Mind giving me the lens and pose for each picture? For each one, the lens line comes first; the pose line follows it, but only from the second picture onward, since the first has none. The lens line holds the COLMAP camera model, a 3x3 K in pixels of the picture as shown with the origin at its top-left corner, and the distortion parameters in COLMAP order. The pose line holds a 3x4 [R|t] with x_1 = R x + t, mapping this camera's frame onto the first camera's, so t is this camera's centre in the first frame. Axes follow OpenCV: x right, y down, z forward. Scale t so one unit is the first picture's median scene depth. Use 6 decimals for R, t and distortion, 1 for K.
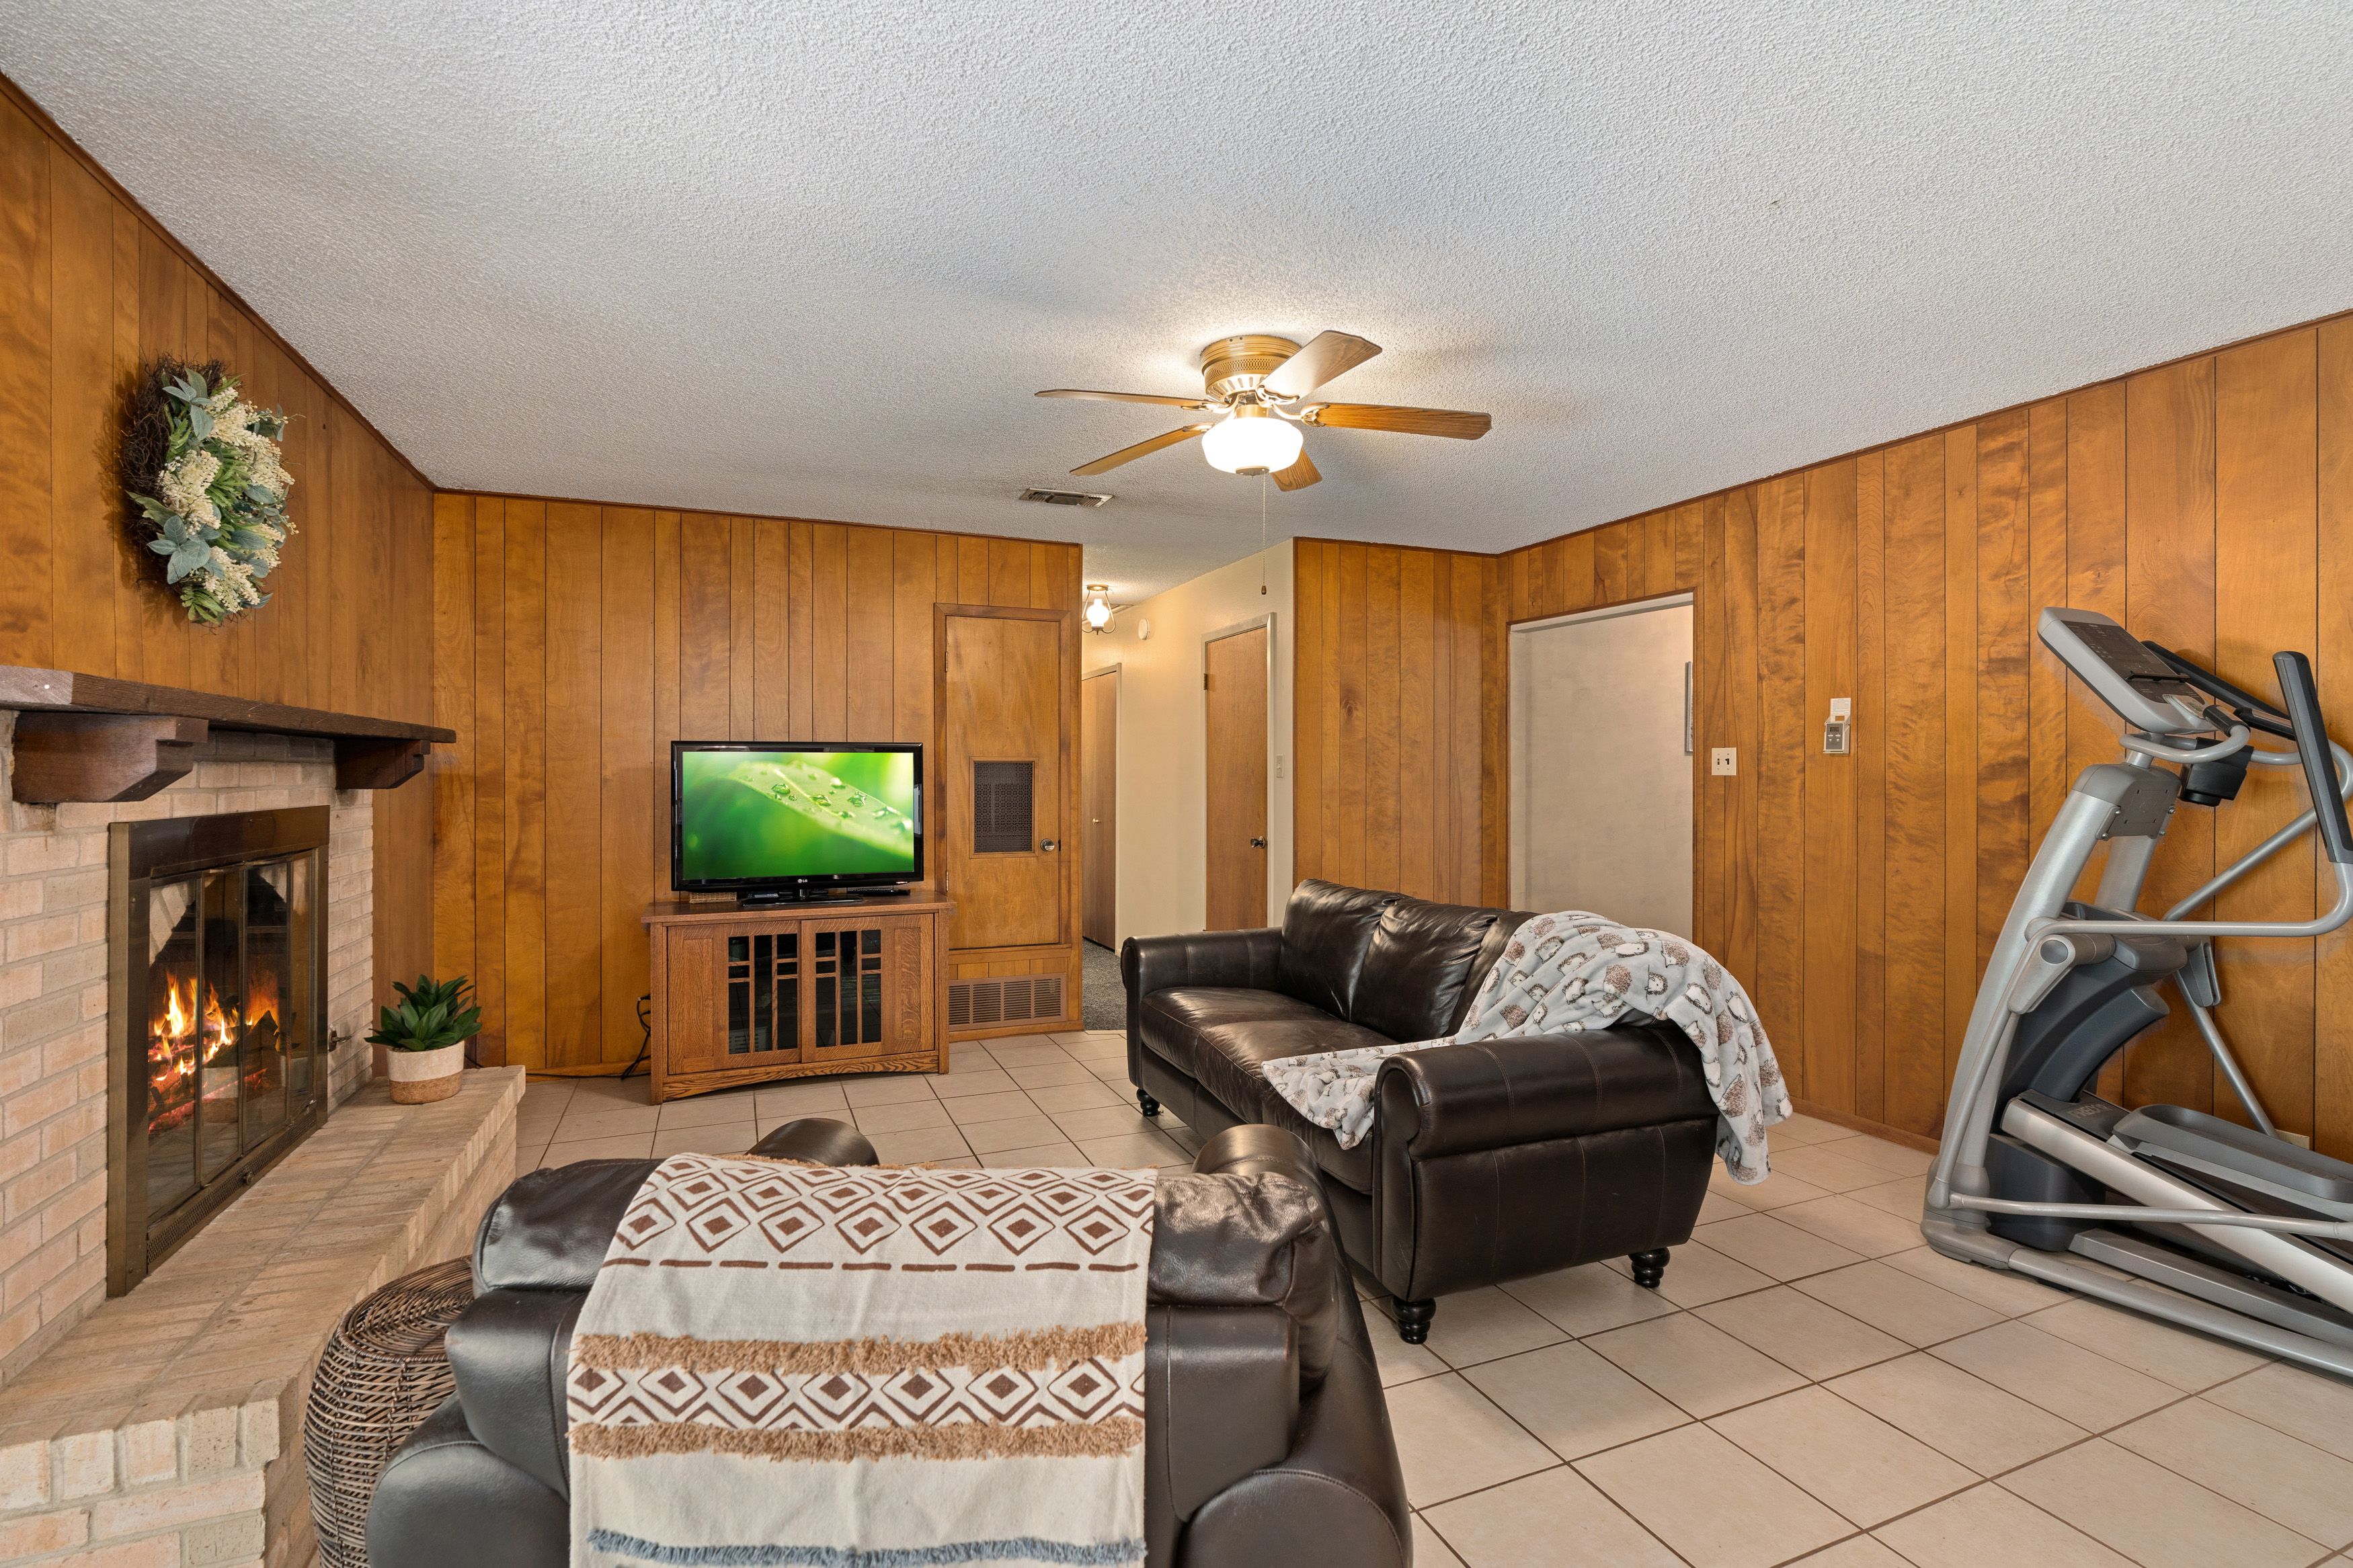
lens RADIAL K [[1075.8, 0, 1178.2], [0, 1075.8, 763.8], [0, 0, 1]] dist [-0.005314, 0.002601]
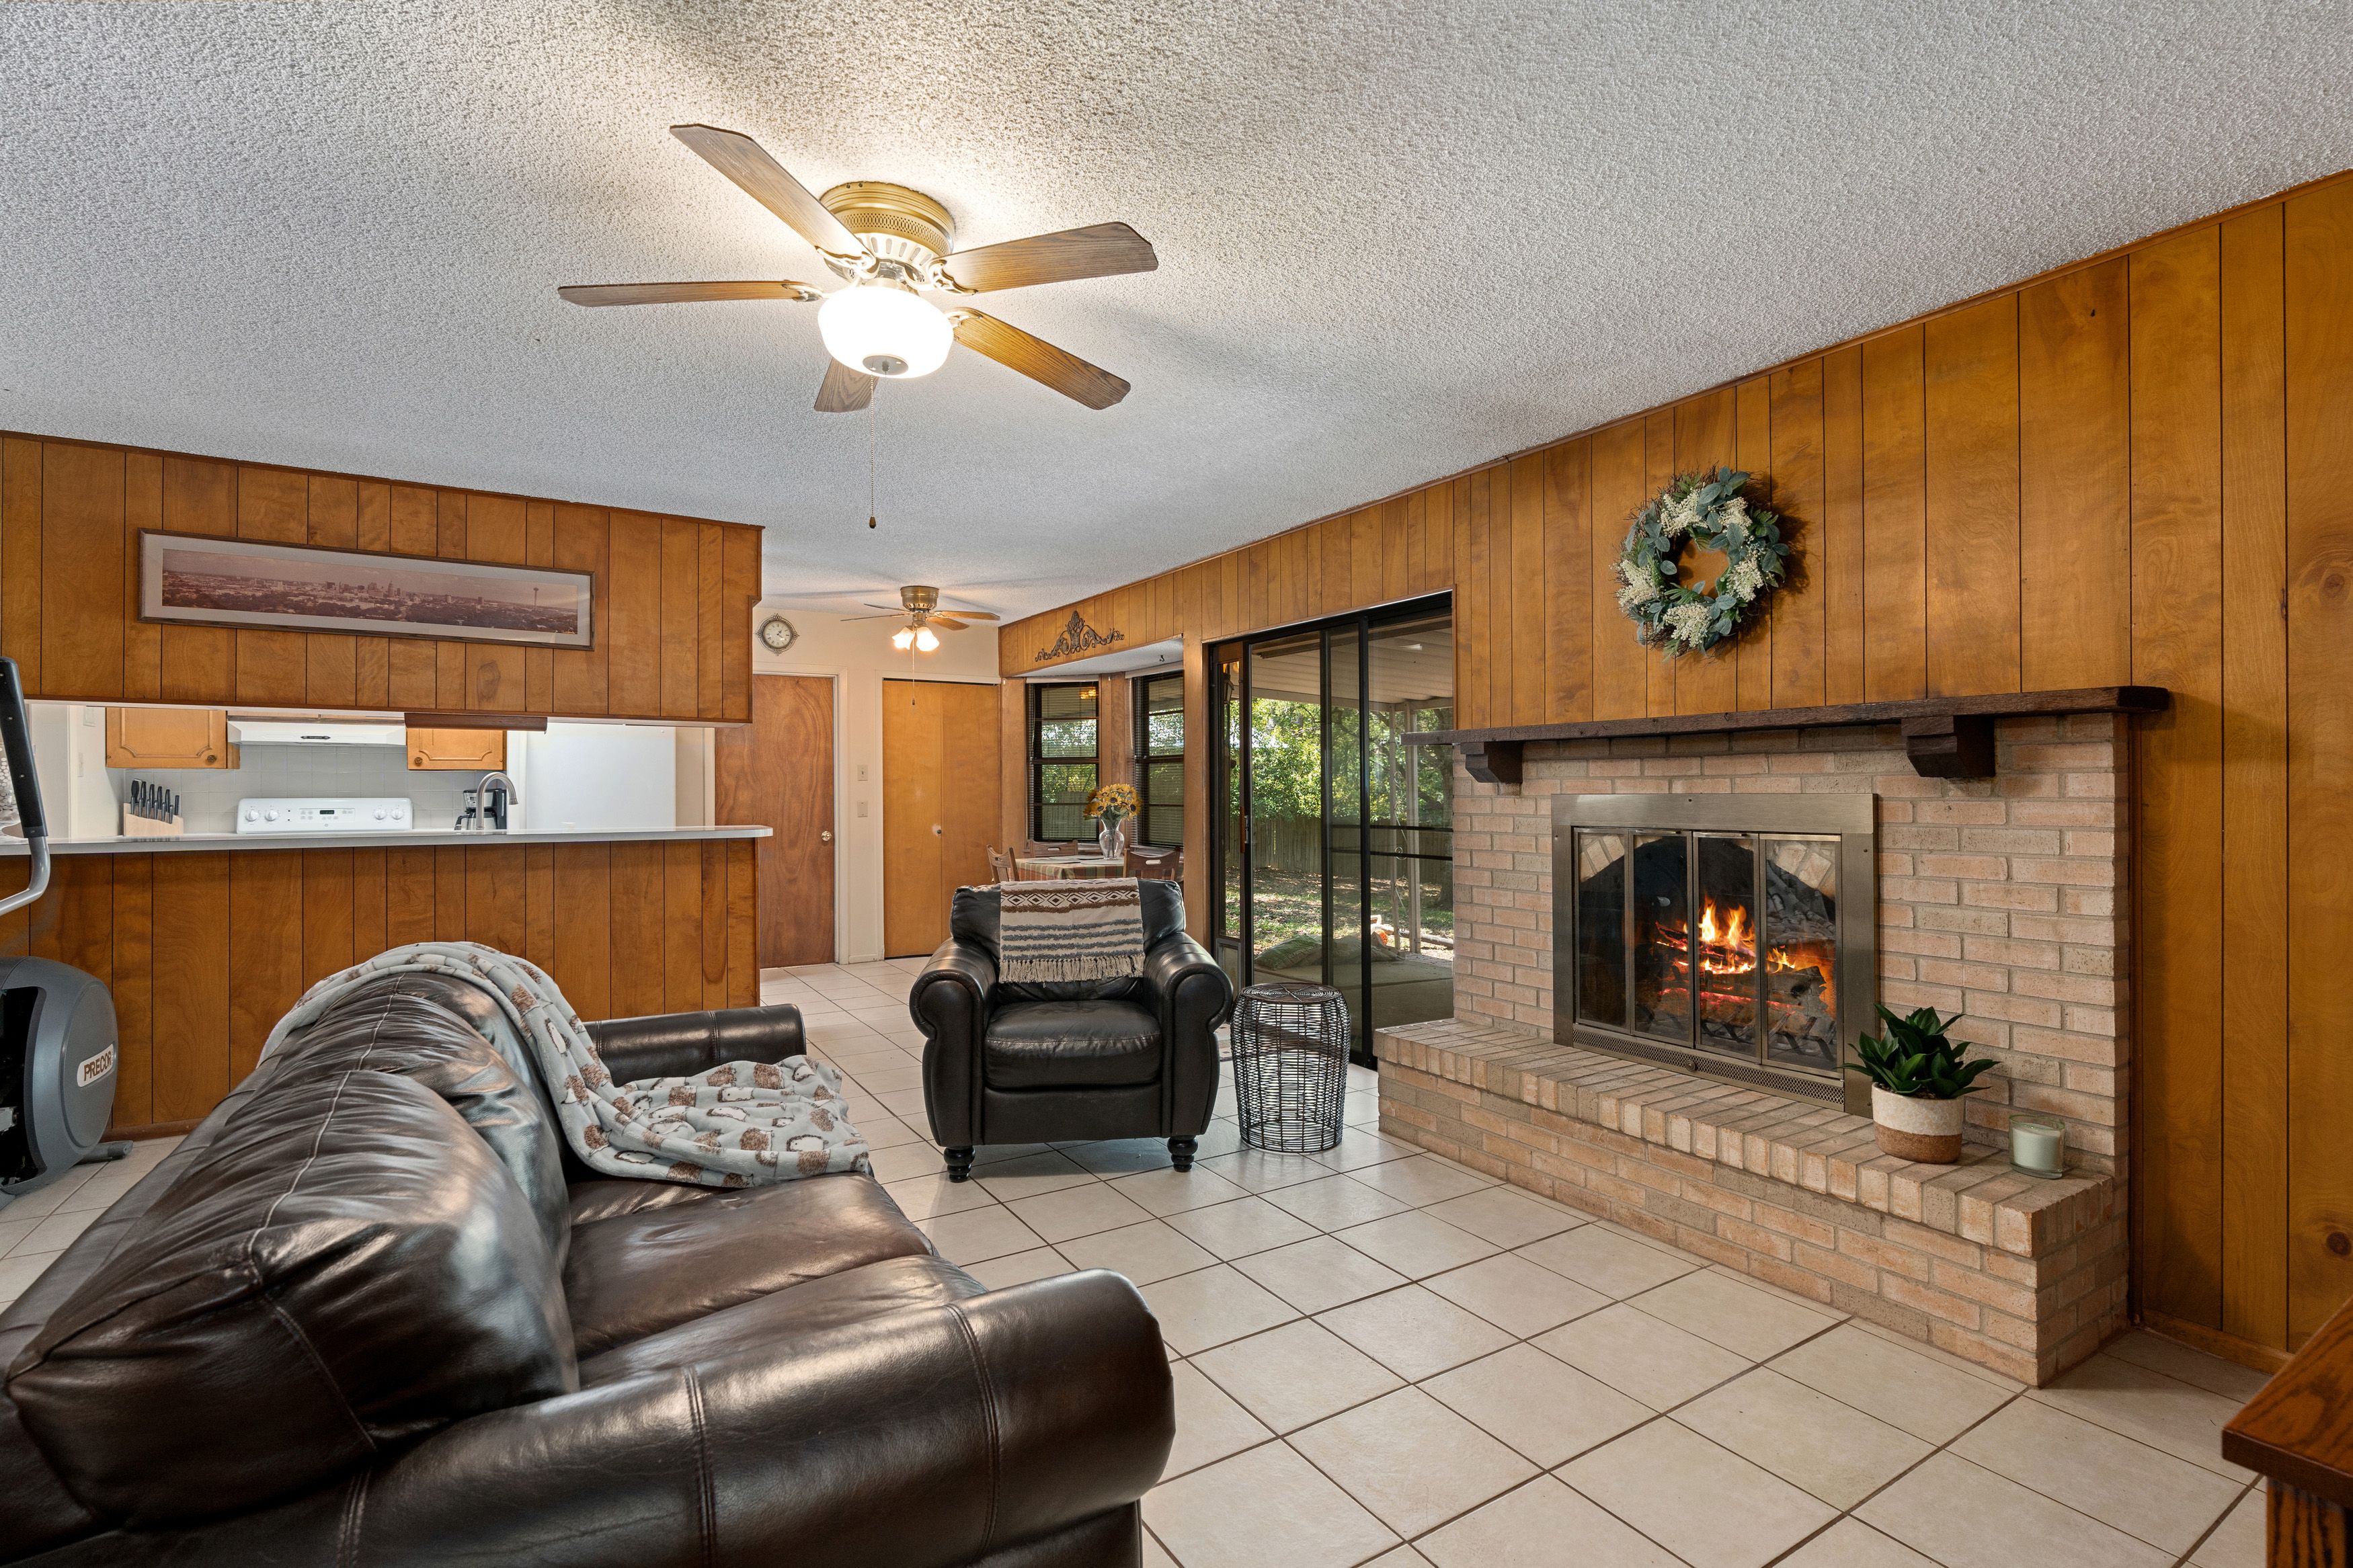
lens RADIAL K [[1075.8, 0, 1178.2], [0, 1075.8, 763.8], [0, 0, 1]] dist [-0.005314, 0.002601]
pose [[-0.986867, -0.004703, -0.161465, -0.007429], [0.001000, 0.999379, -0.035222, 0.028984], [0.161531, -0.034921, -0.986250, 1.188183]]
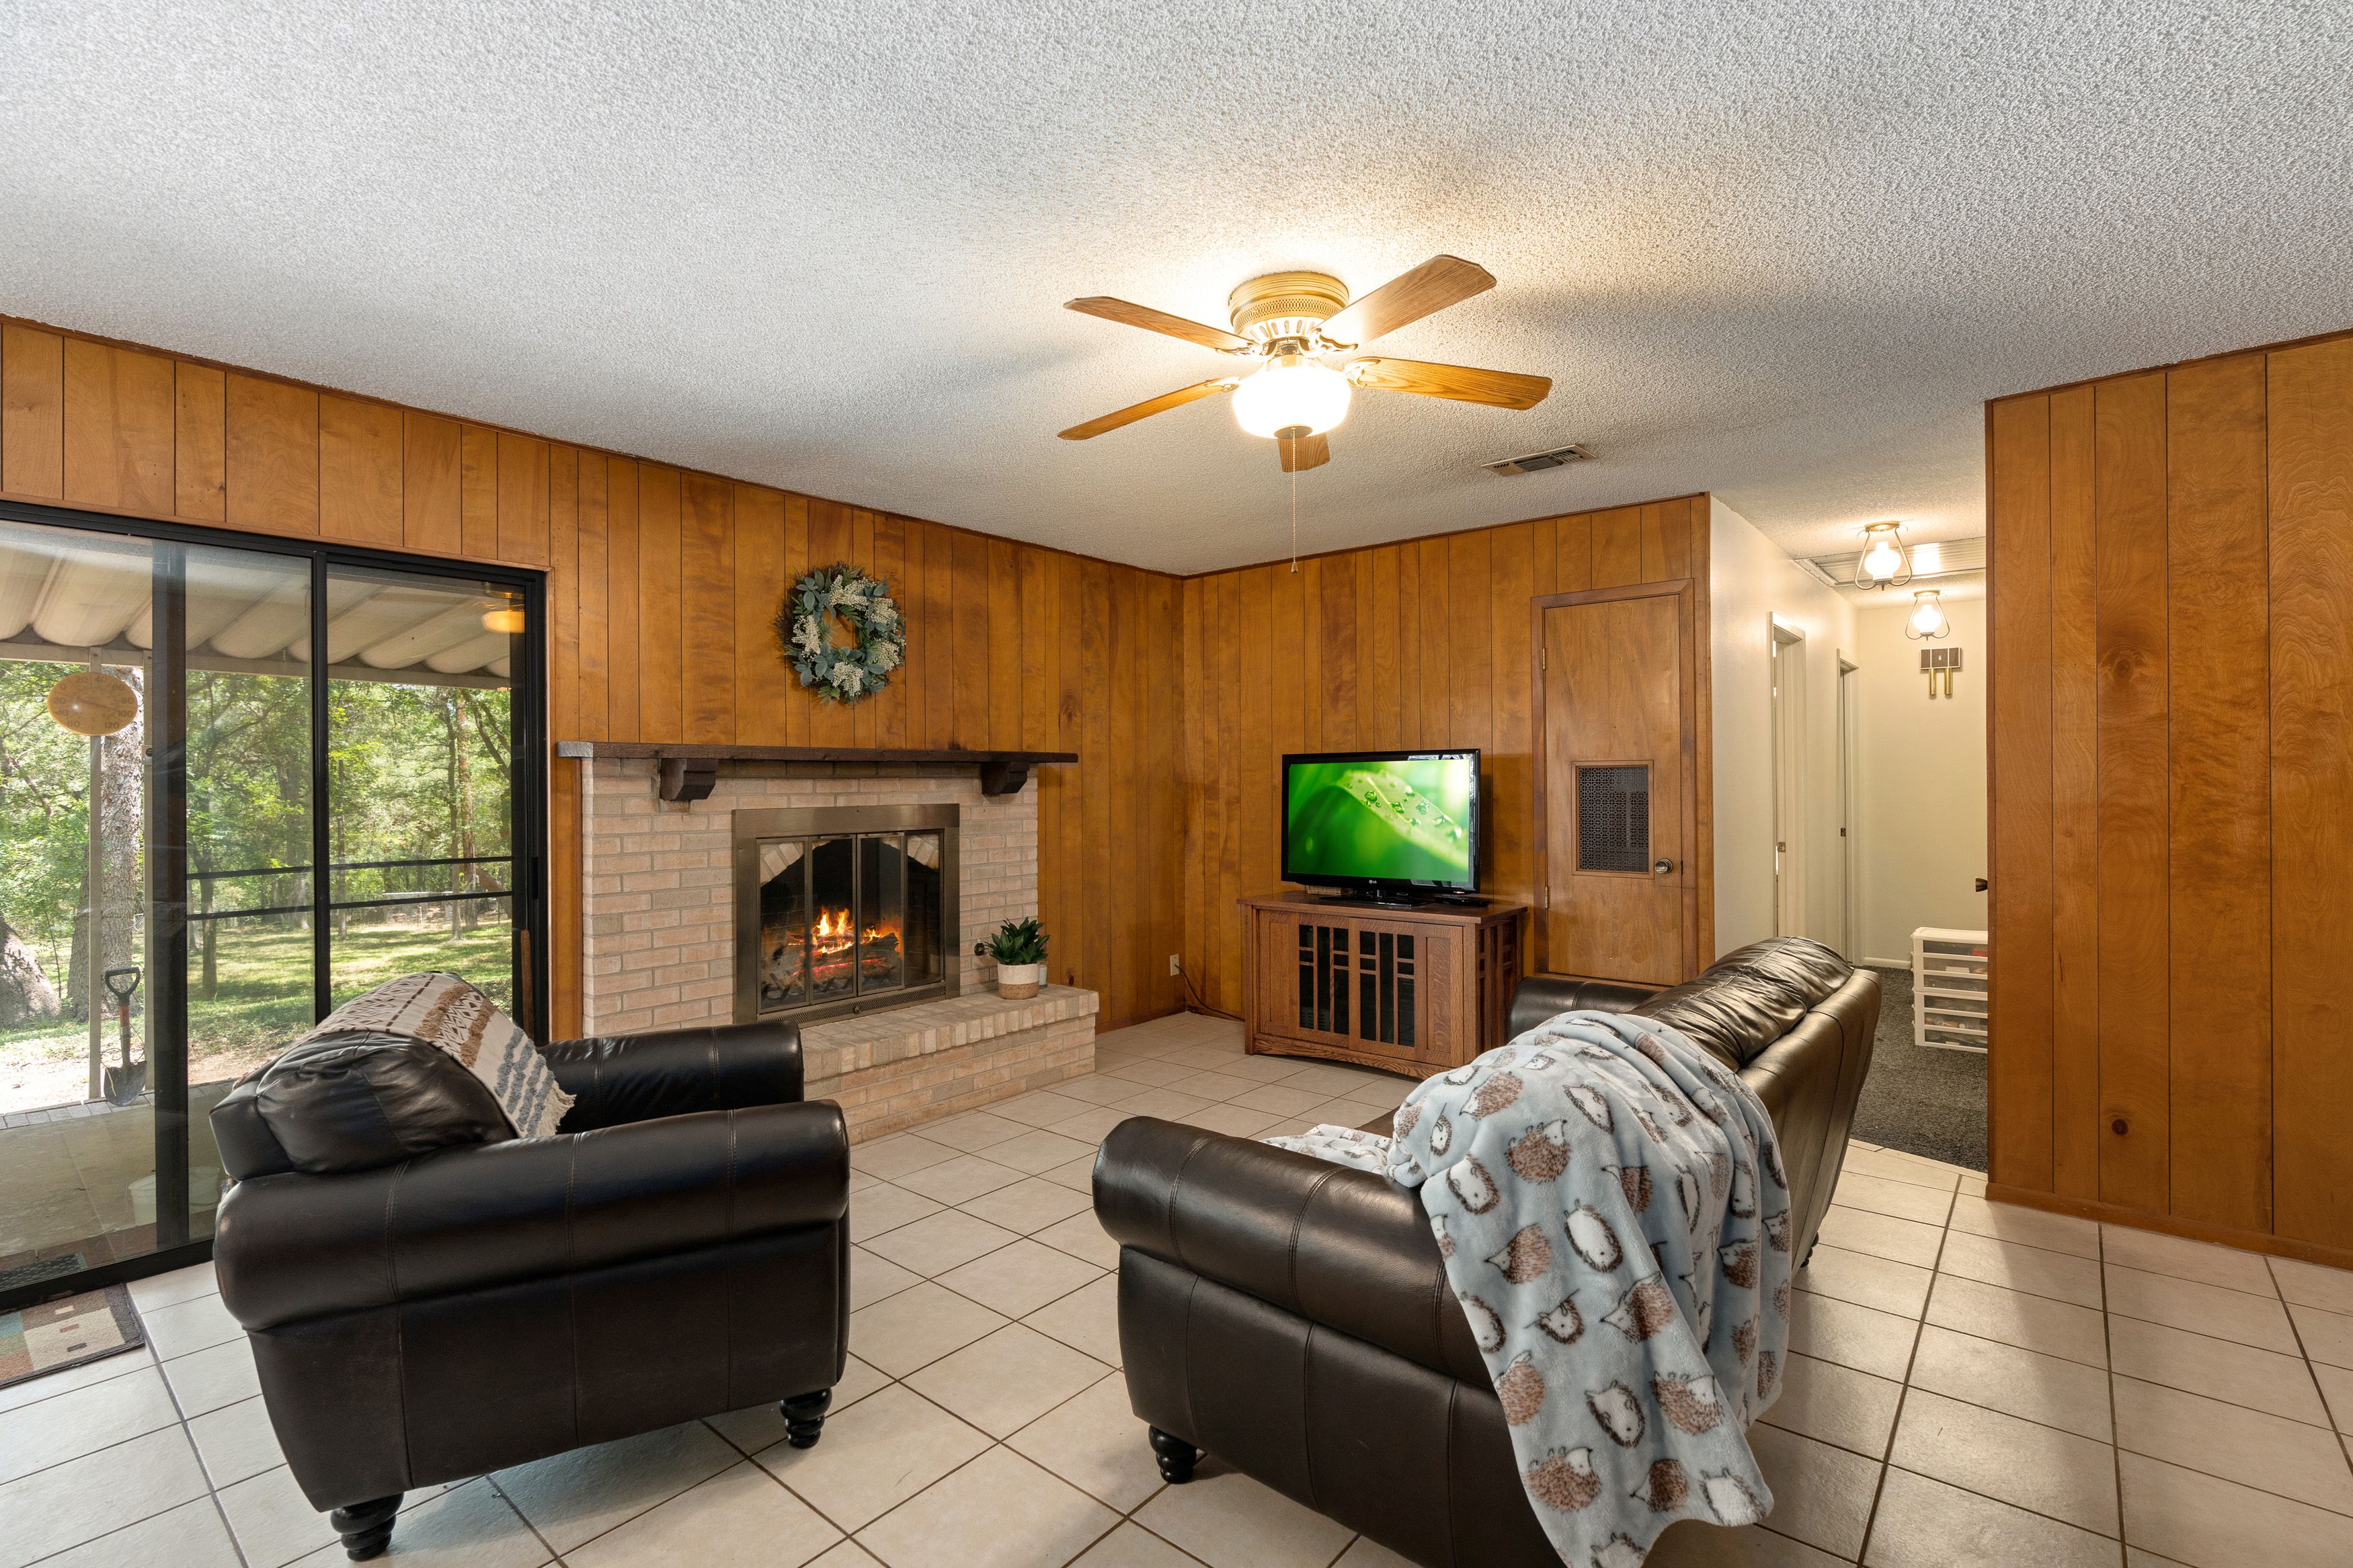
lens RADIAL K [[1075.8, 0, 1178.2], [0, 1075.8, 763.8], [0, 0, 1]] dist [-0.005314, 0.002601]
pose [[0.460323, -0.017722, -0.887574, 0.525244], [0.014578, 0.999817, -0.012403, 0.001997], [0.887632, -0.007230, 0.460497, 0.345062]]
